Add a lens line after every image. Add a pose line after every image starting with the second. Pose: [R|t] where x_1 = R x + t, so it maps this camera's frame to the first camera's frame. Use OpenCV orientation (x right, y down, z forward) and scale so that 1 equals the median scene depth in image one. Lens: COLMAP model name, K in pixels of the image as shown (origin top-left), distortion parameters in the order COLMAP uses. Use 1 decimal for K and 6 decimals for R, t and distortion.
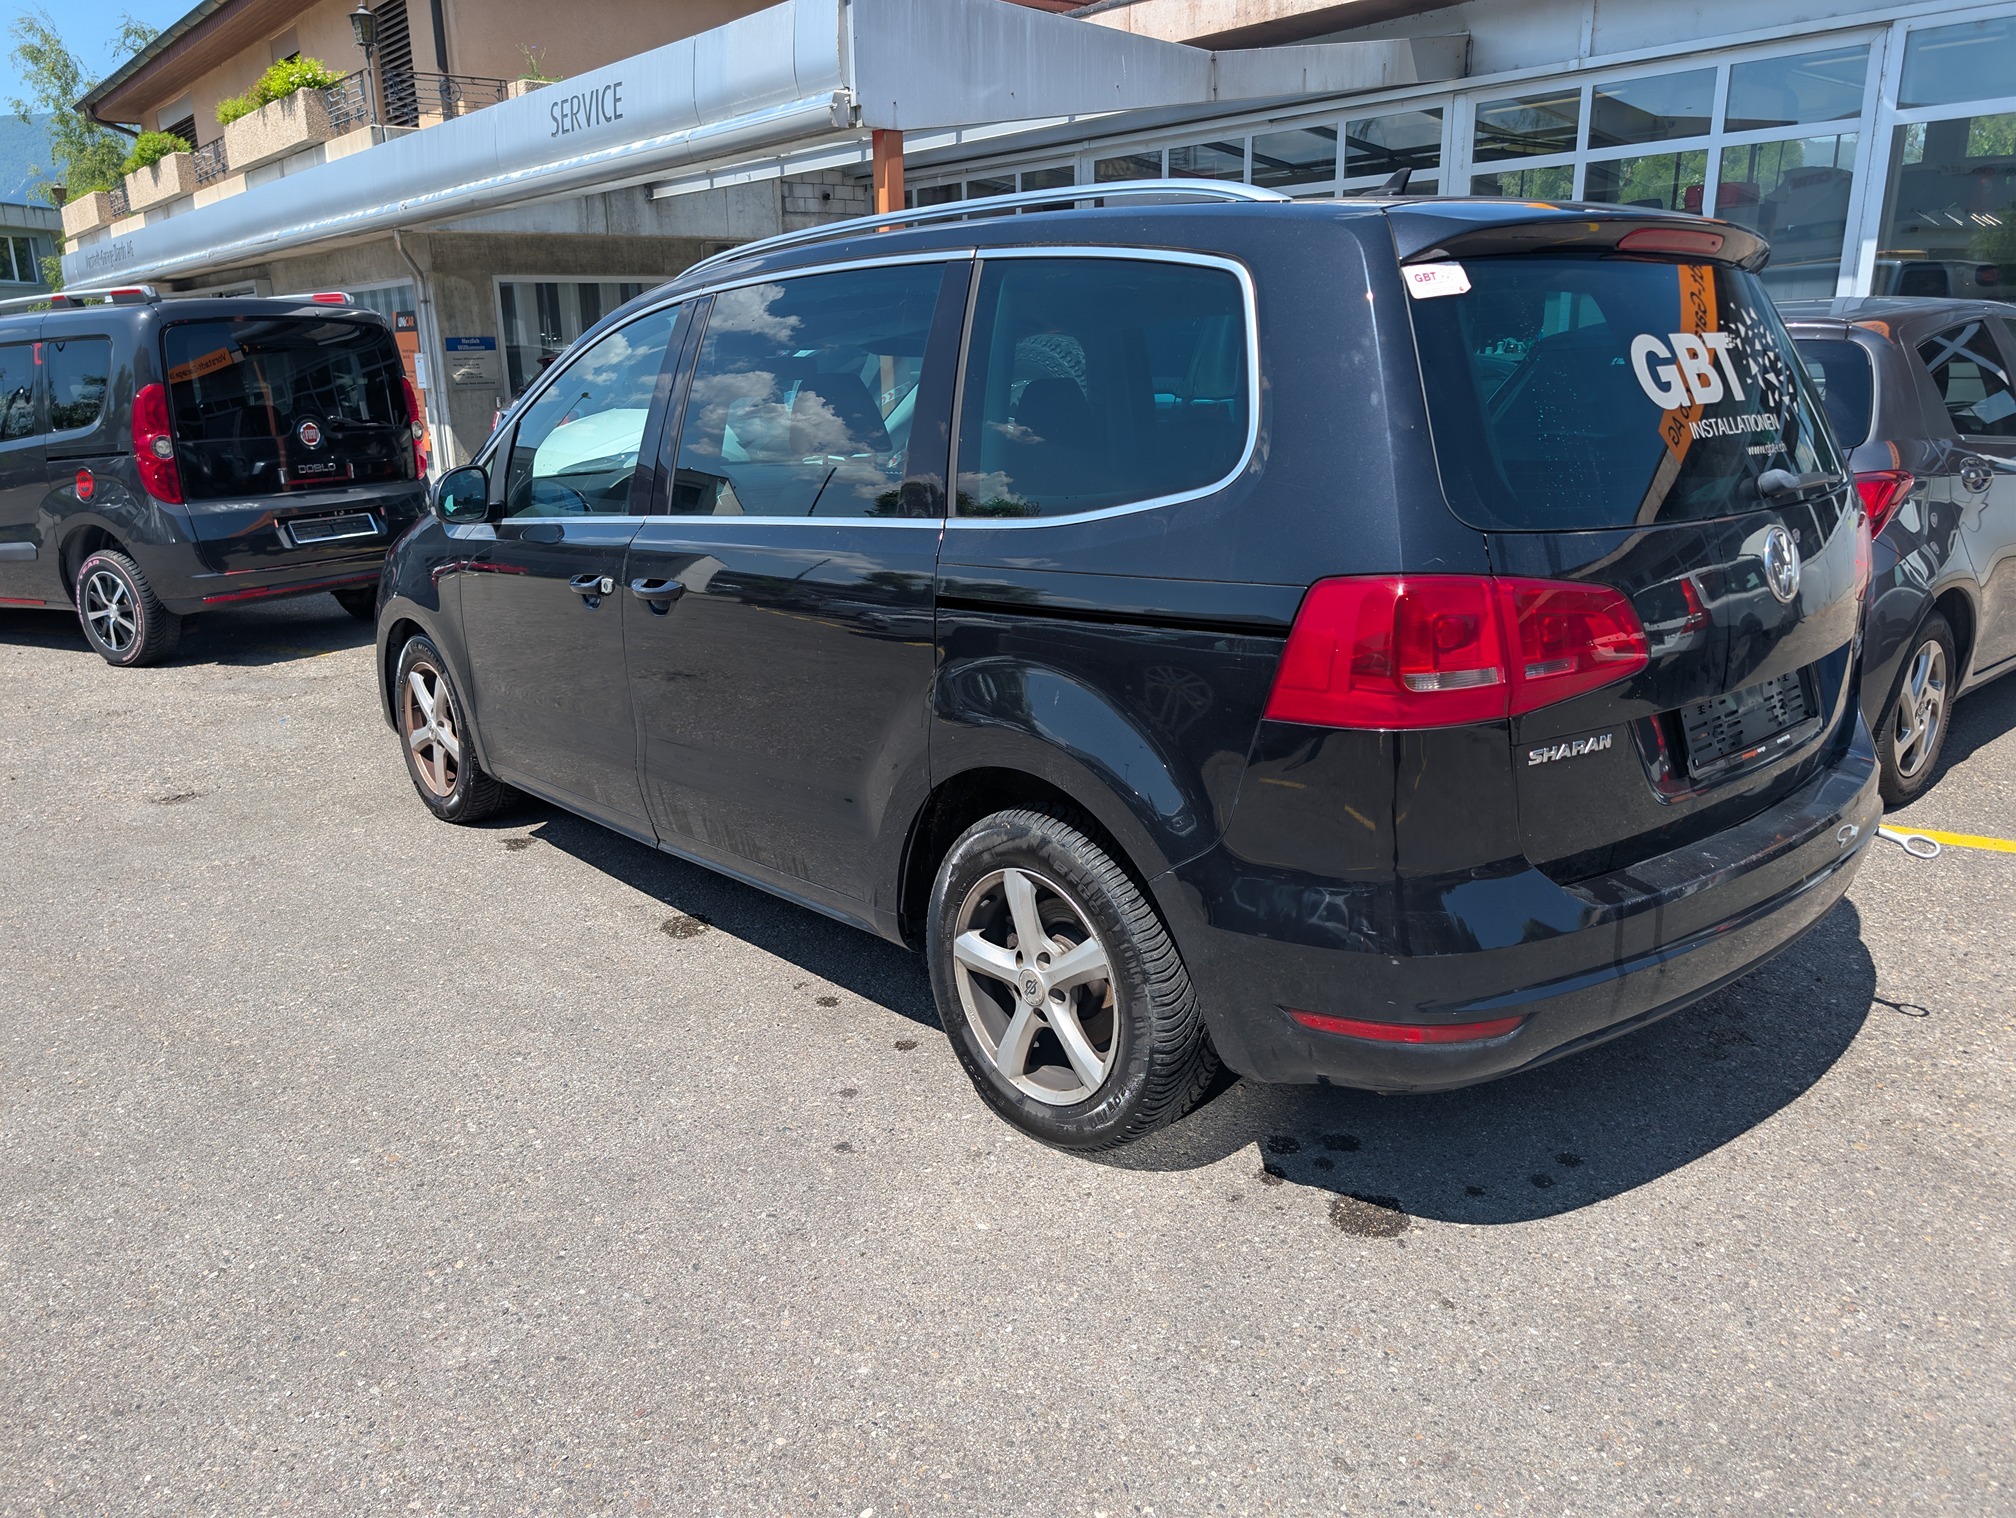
lens RADIAL K [[1463.2, 0, 1078.2], [0, 1463.2, 769.6], [0, 0, 1]] dist [0.012379, -0.011359]
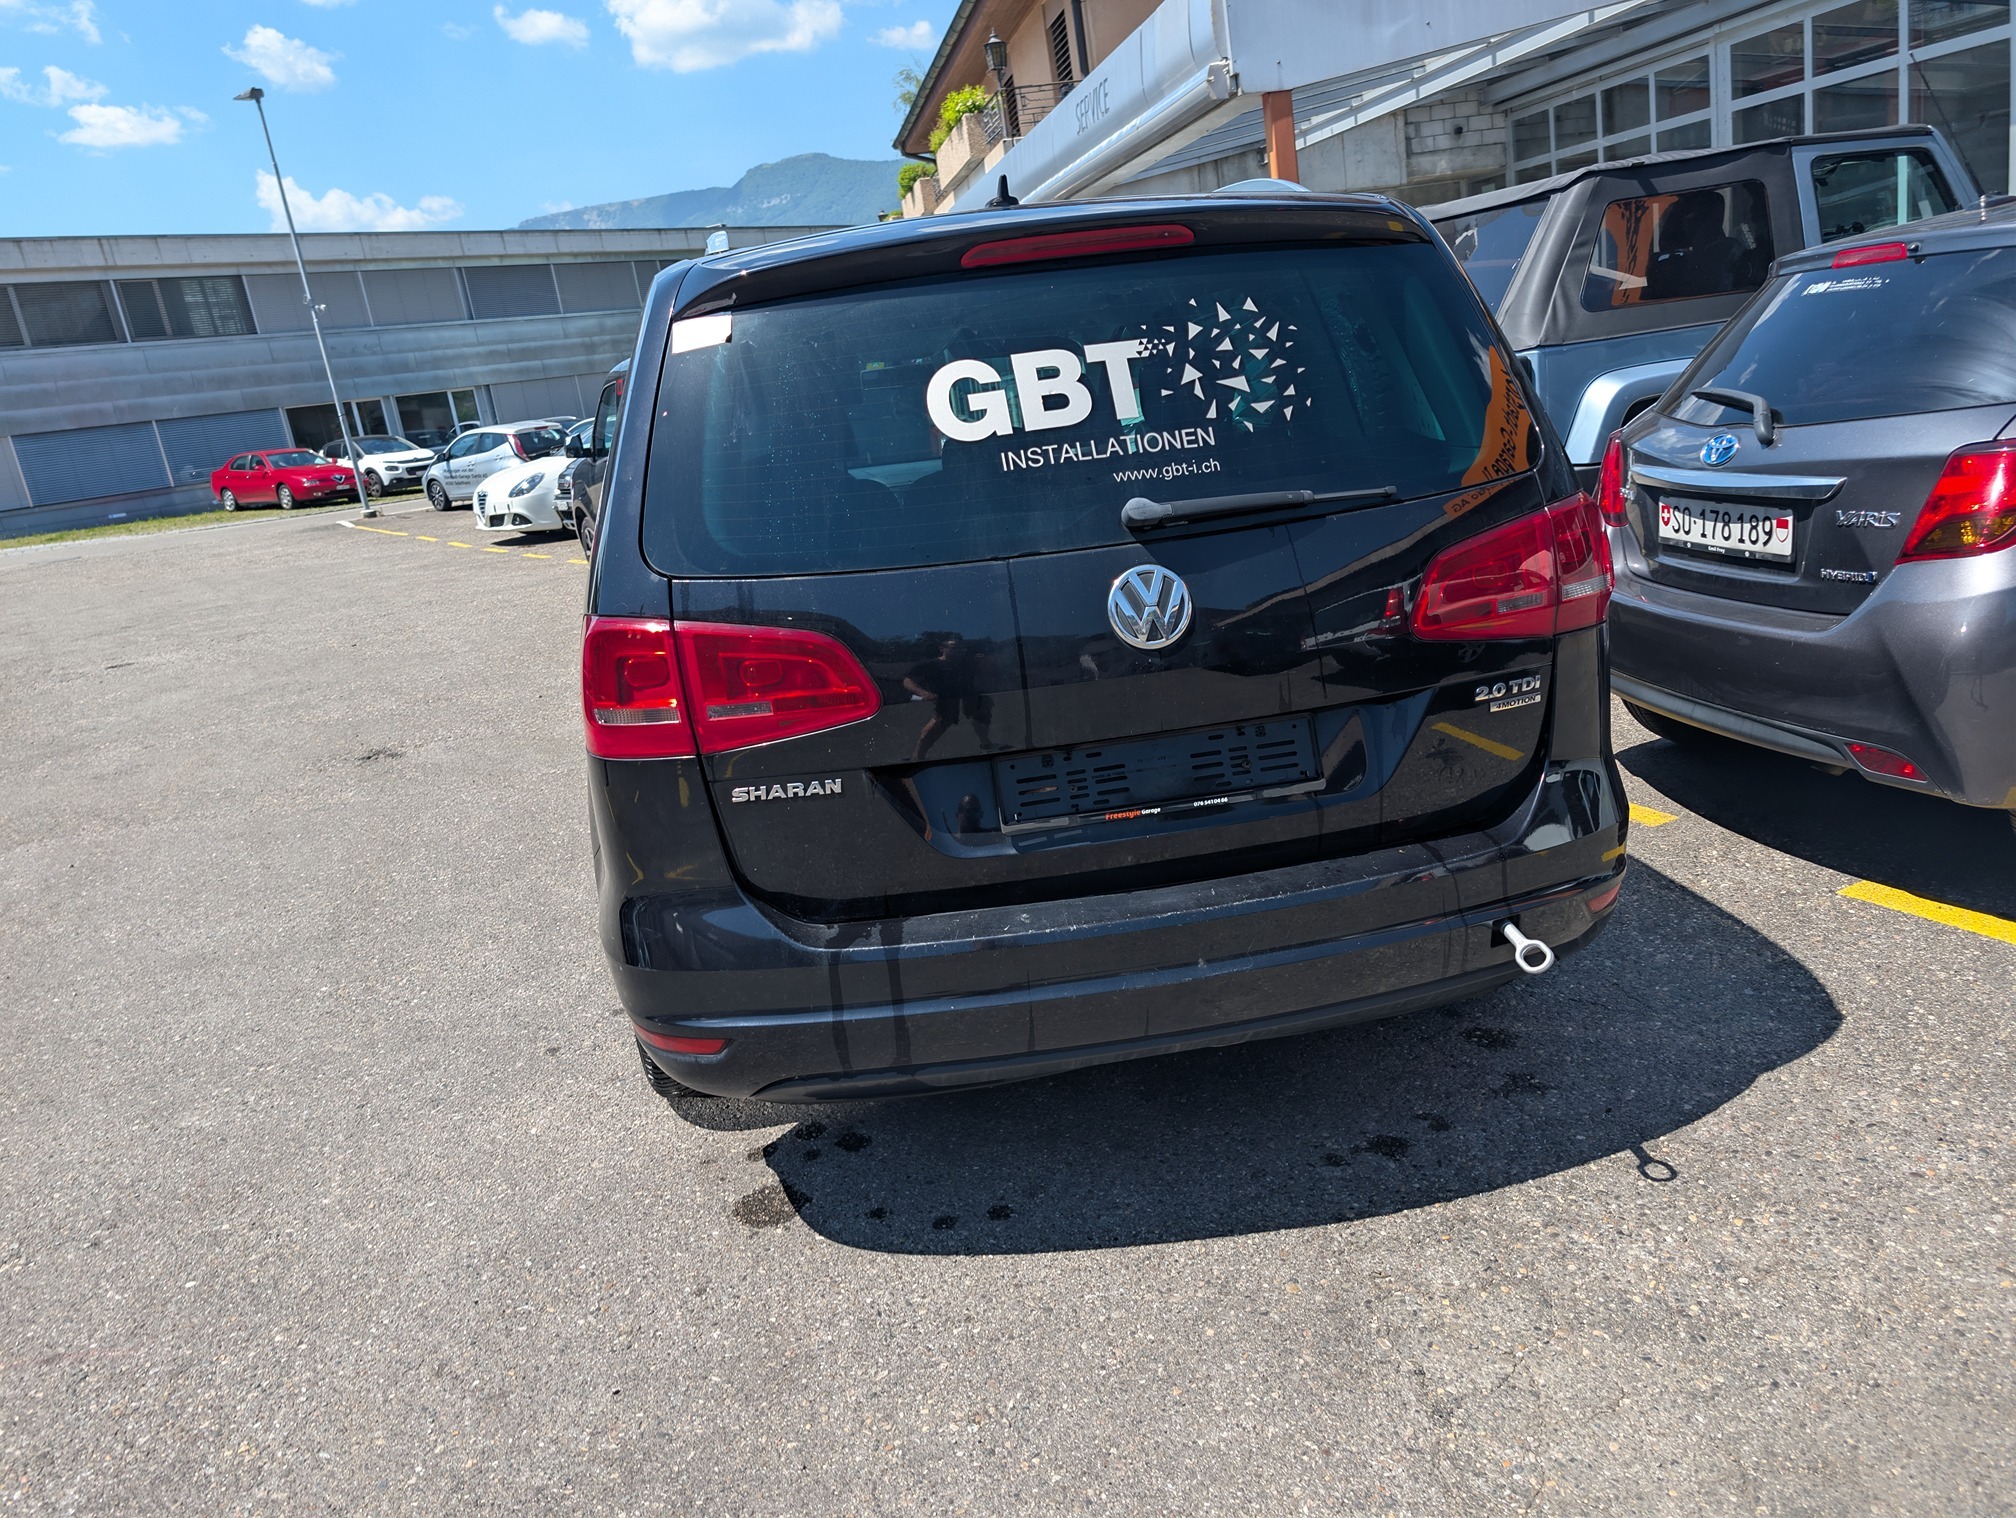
lens RADIAL K [[1460.1, 0, 978.9], [0, 1460.1, 771.4], [0, 0, 1]] dist [0.009488, -0.000960]
pose [[0.816337, 0.094758, -0.569750, 0.727662], [-0.070967, 0.995432, 0.063873, -0.071974], [0.573199, -0.011709, 0.819332, 0.177908]]
